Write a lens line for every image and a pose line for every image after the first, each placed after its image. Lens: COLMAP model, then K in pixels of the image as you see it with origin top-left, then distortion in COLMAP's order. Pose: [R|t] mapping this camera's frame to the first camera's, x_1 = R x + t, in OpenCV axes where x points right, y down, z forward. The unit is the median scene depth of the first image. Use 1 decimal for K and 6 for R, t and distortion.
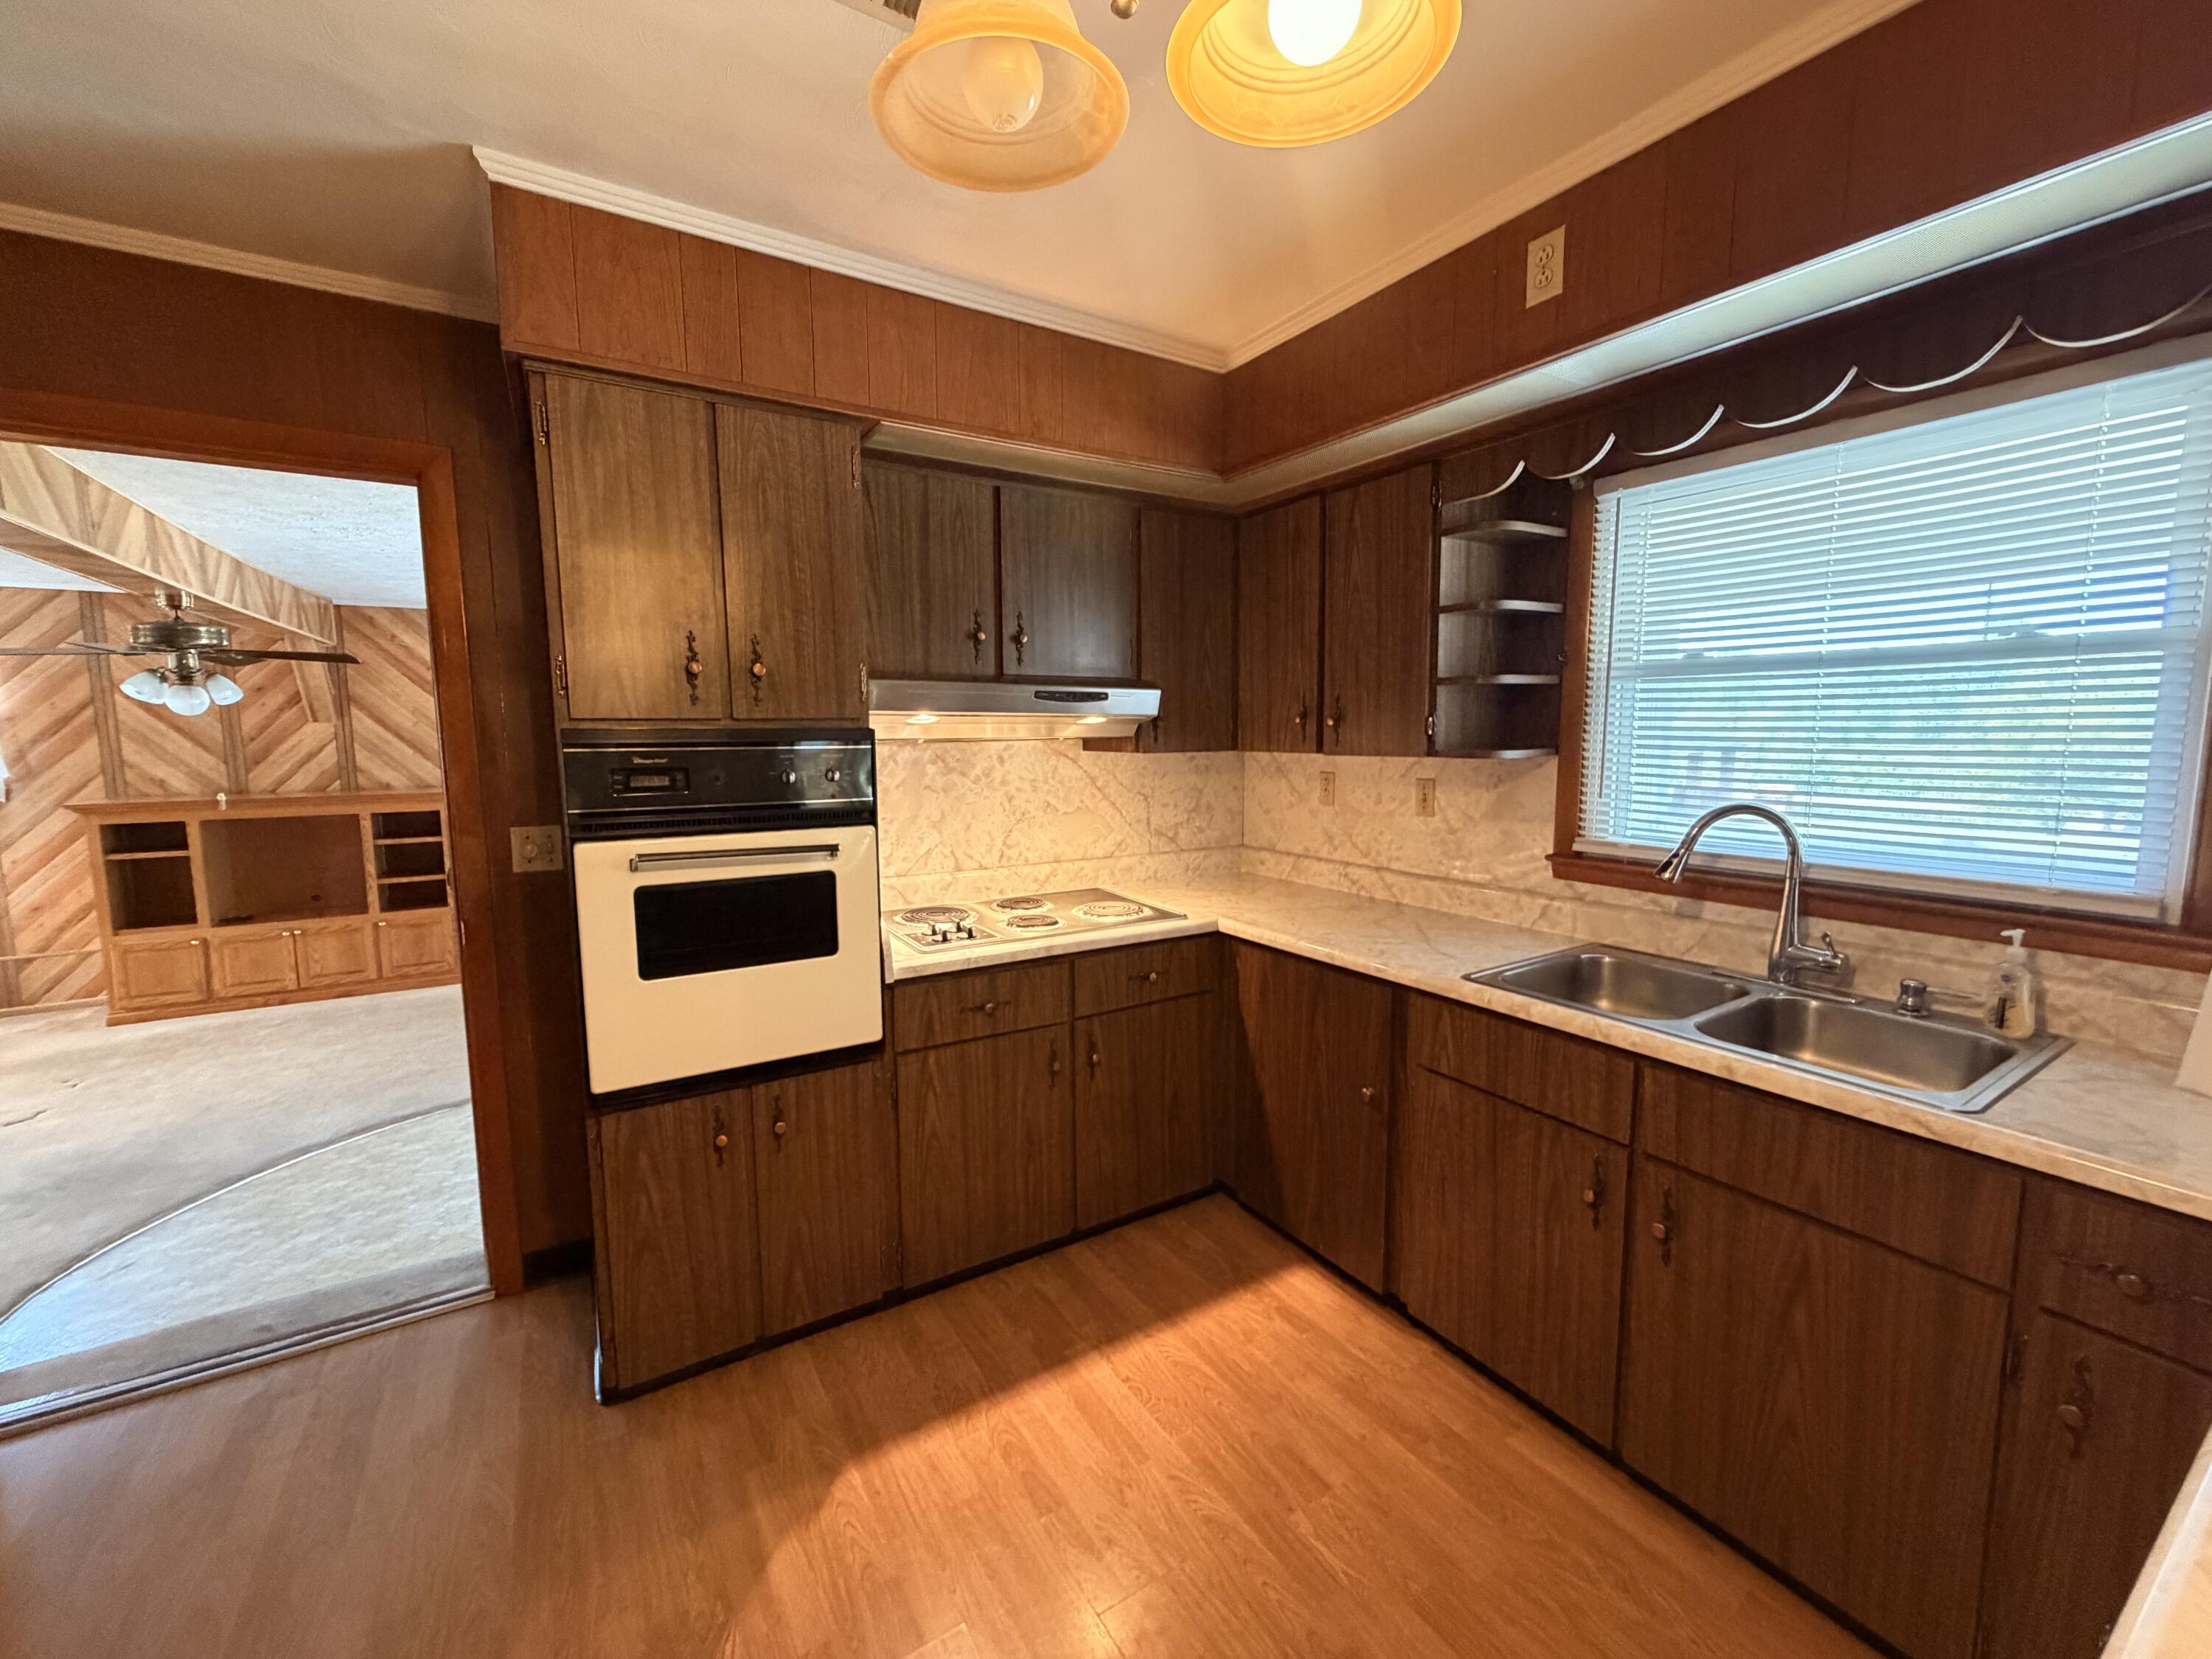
lens RADIAL K [[885.5, 0, 1097.9], [0, 885.5, 832.8], [0, 0, 1]] dist [-0.000774, -0.000106]
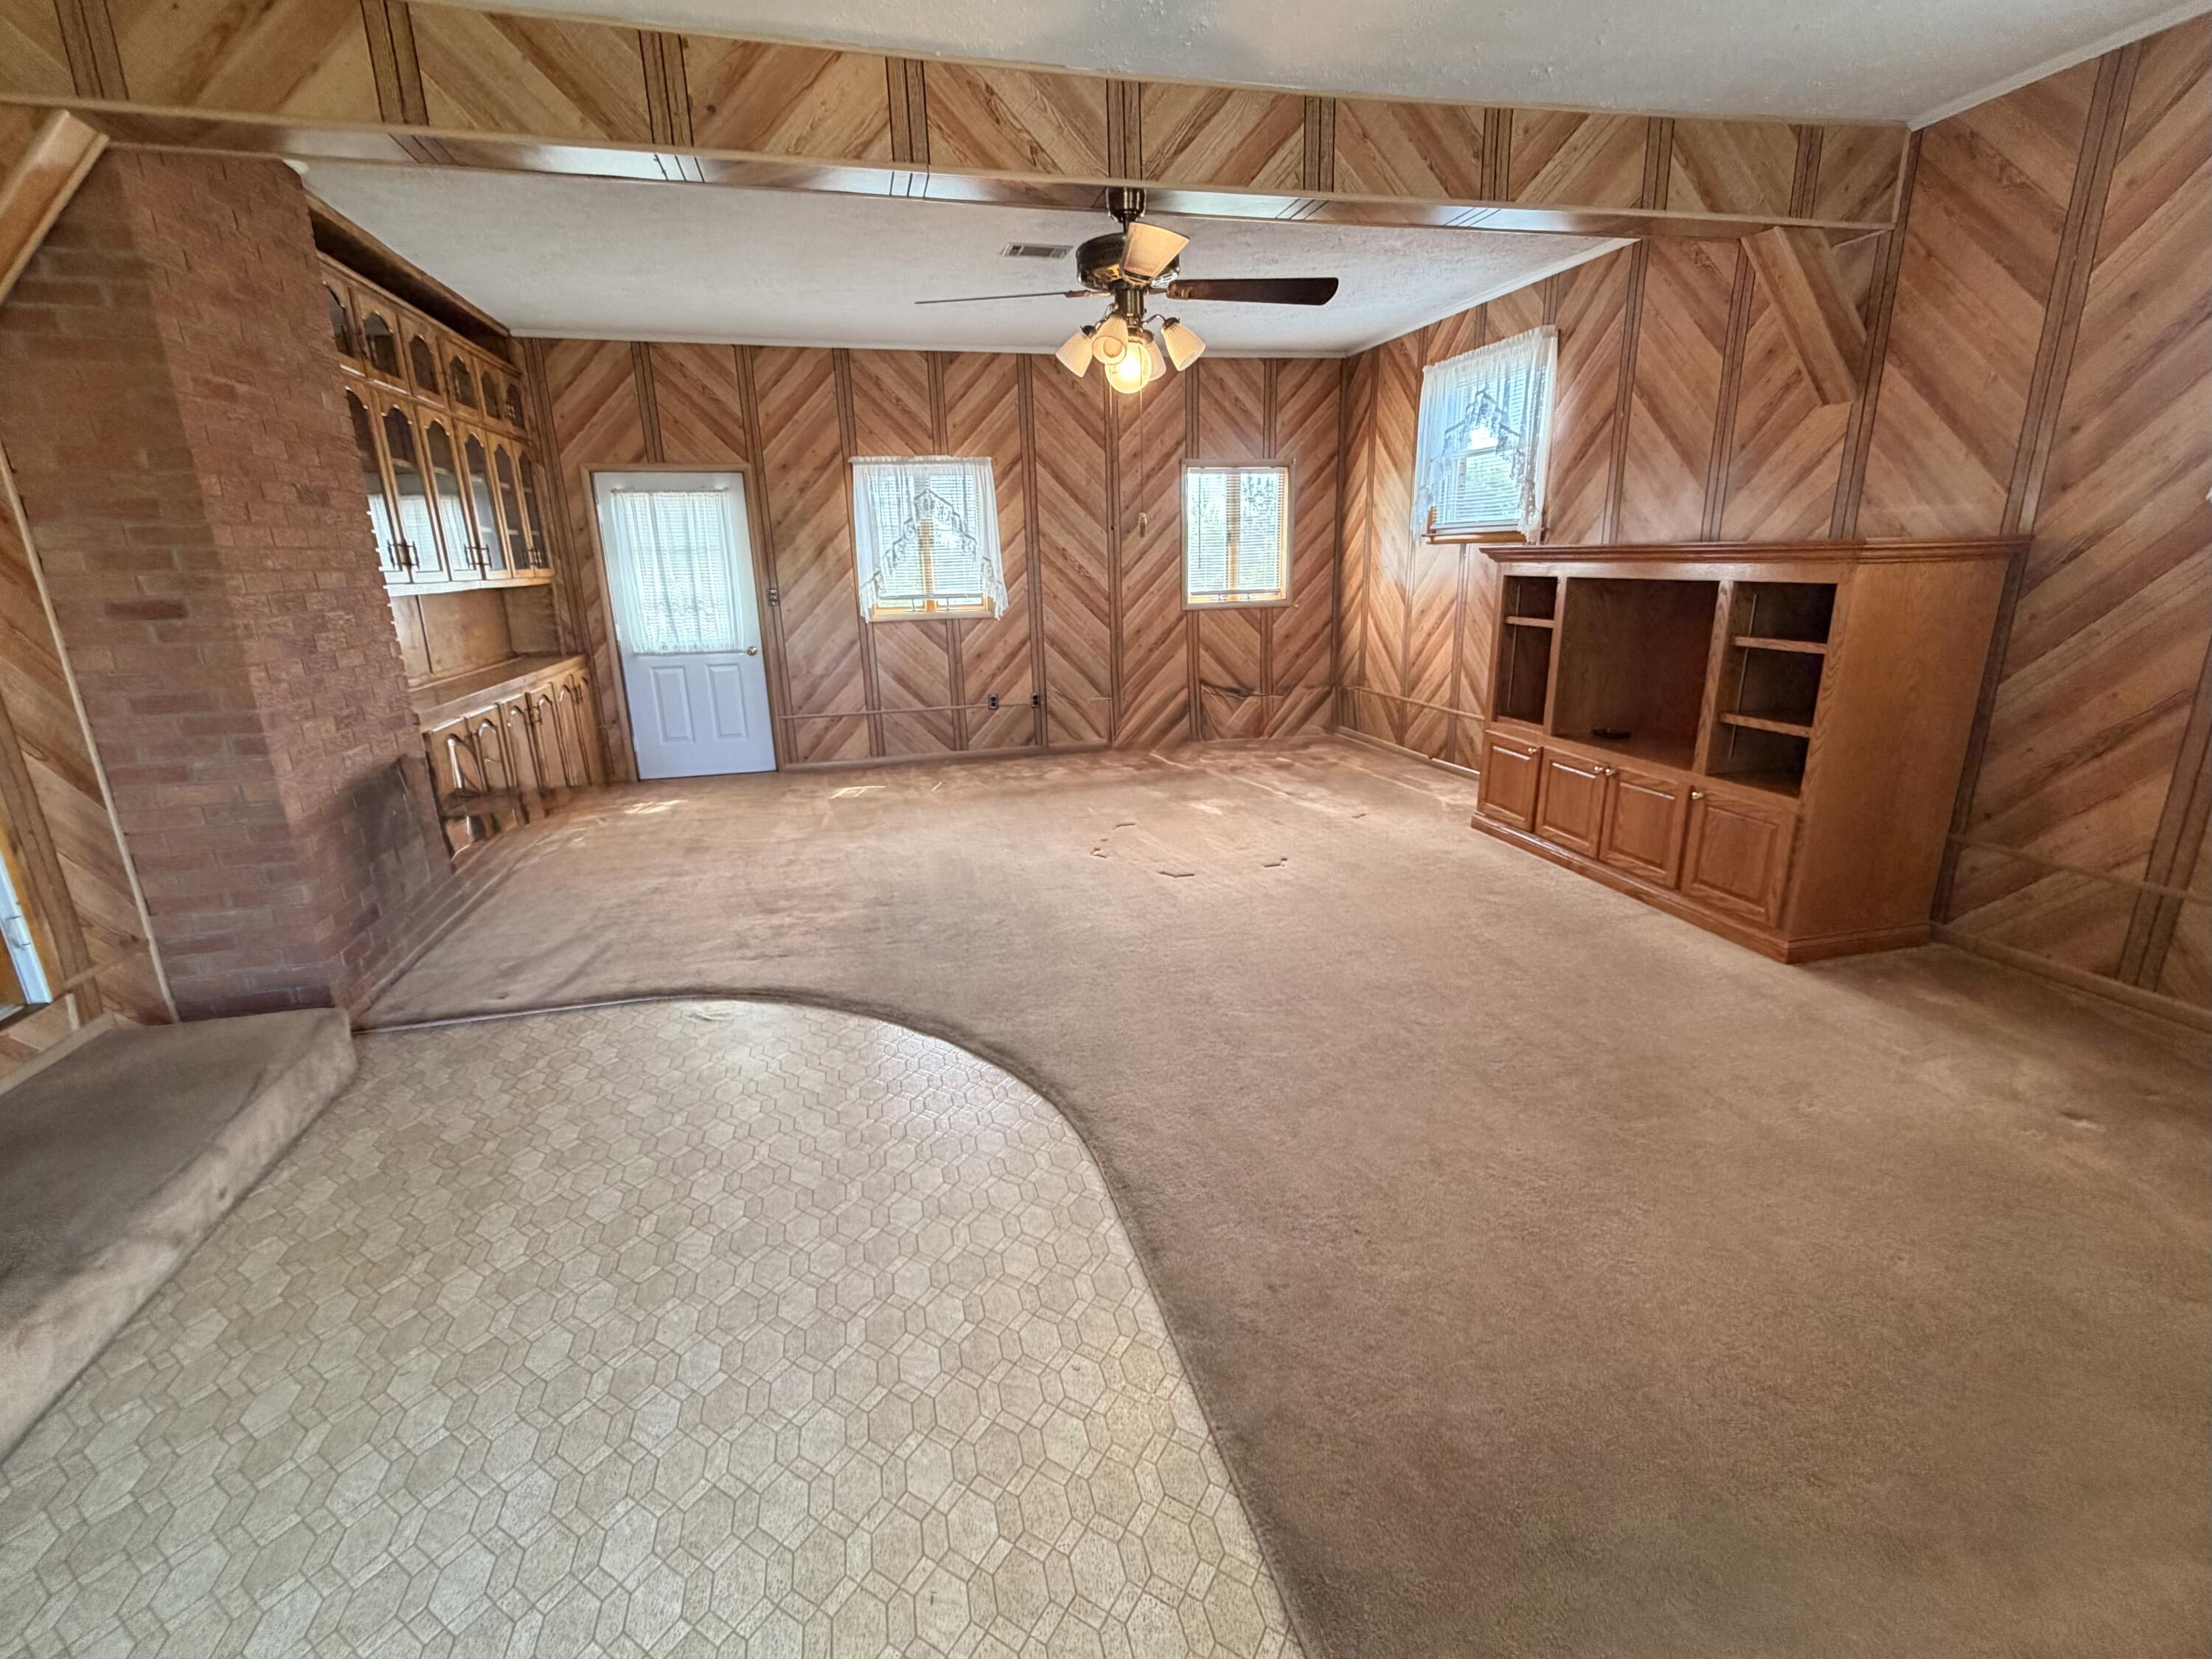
lens RADIAL K [[910.7, 0, 1102.1], [0, 910.7, 830.4], [0, 0, 1]] dist [0.002258, -0.000066]
pose [[-0.293007, 0.288480, -0.911551, -0.503973], [-0.081645, 0.942364, 0.324475, -0.074485], [0.952618, 0.169498, -0.252566, 2.168934]]
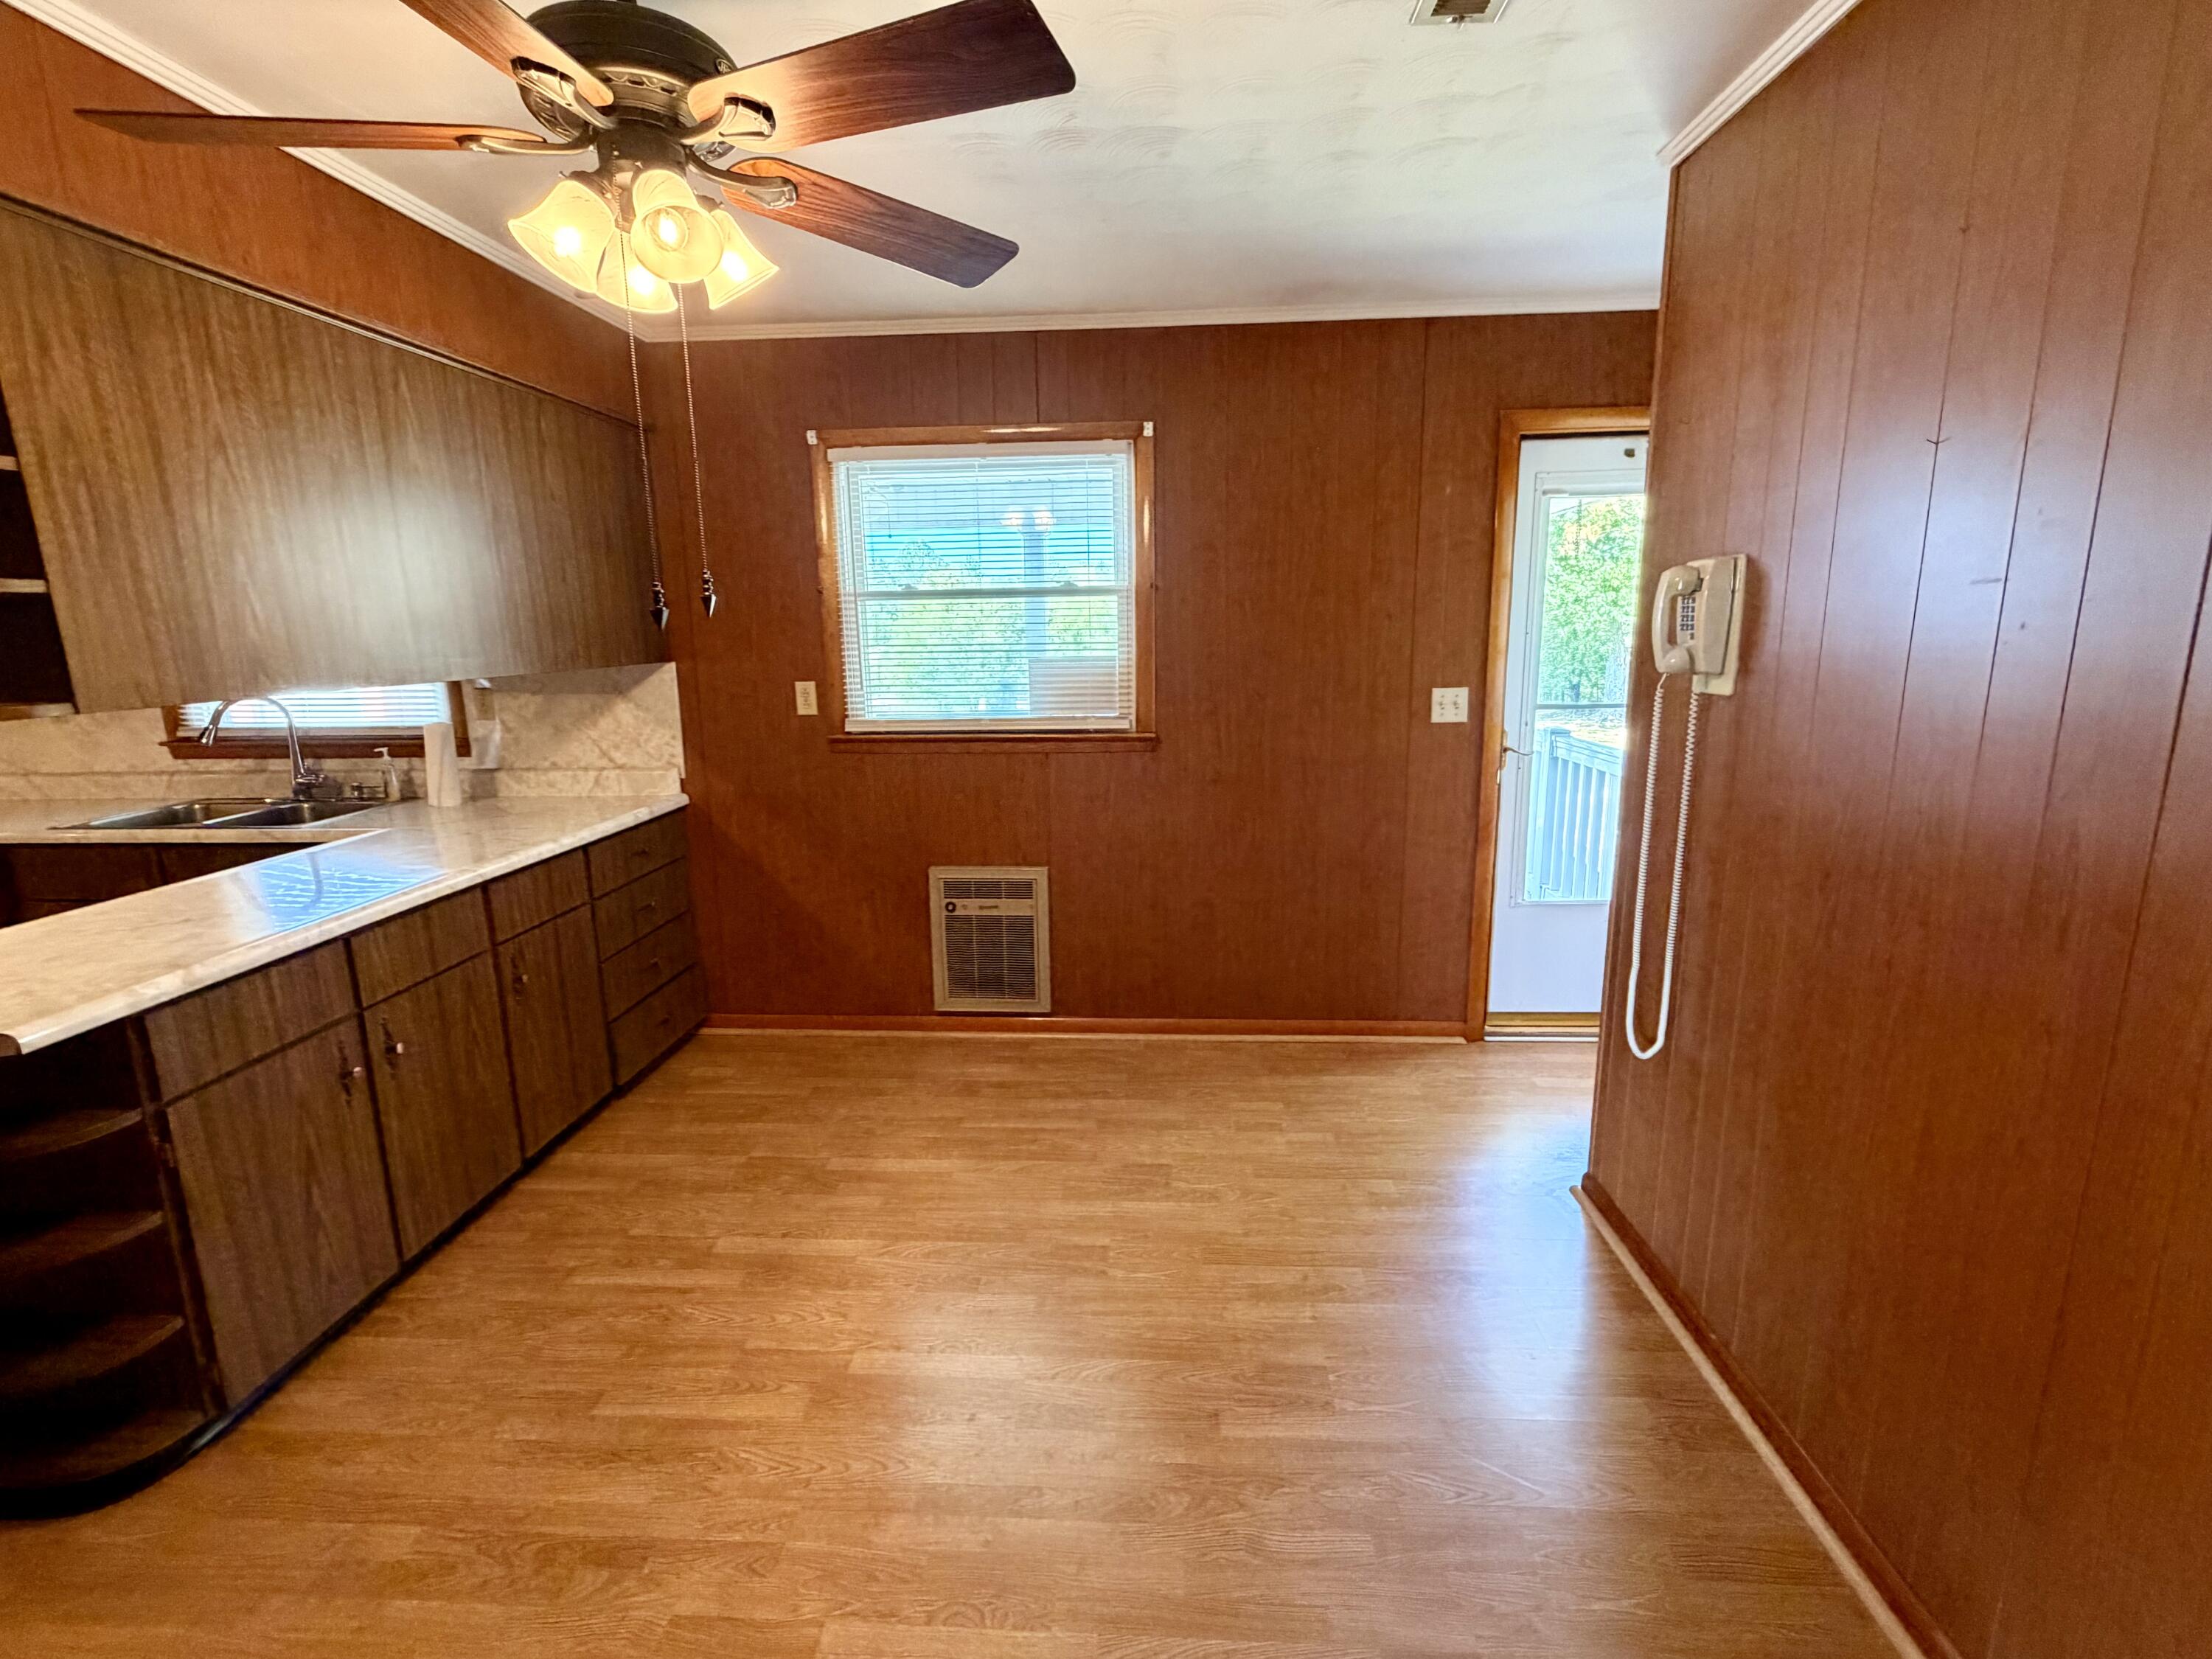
lens RADIAL K [[1012.4, 0, 1097.4], [0, 1012.4, 830.3], [0, 0, 1]] dist [0.003551, 0.000383]
pose [[0.581447, -0.162527, 0.797186, 0.076627], [0.107556, 0.986599, 0.122695, 0.122884], [-0.806444, 0.014401, 0.591135, -1.095891]]
